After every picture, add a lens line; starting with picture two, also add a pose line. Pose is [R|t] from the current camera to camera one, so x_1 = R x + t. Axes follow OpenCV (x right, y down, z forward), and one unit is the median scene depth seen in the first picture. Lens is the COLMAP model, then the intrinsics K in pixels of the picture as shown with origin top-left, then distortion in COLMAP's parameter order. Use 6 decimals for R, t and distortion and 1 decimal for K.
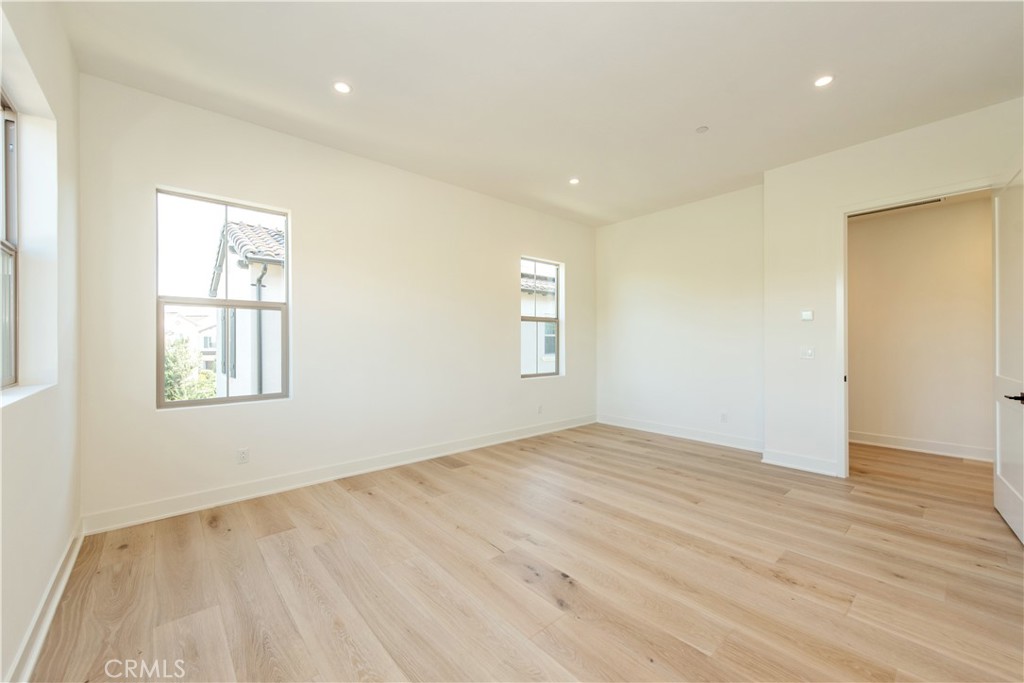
lens RADIAL K [[403.1, 0, 516.1], [0, 403.1, 338.6], [0, 0, 1]] dist [0.008661, -0.000518]
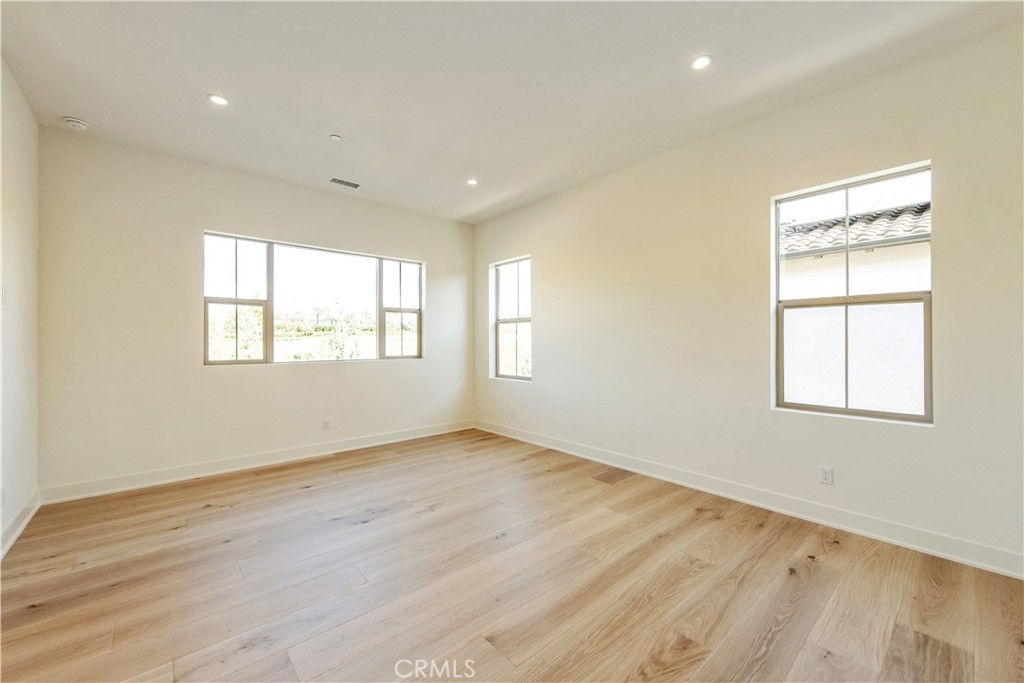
lens RADIAL K [[403.1, 0, 516.1], [0, 403.1, 338.6], [0, 0, 1]] dist [0.008661, -0.000518]
pose [[0.001856, 0.000677, -0.999998, 0.801171], [0.006345, 0.999980, 0.000689, -0.008706], [0.999978, -0.006347, 0.001852, 0.826256]]
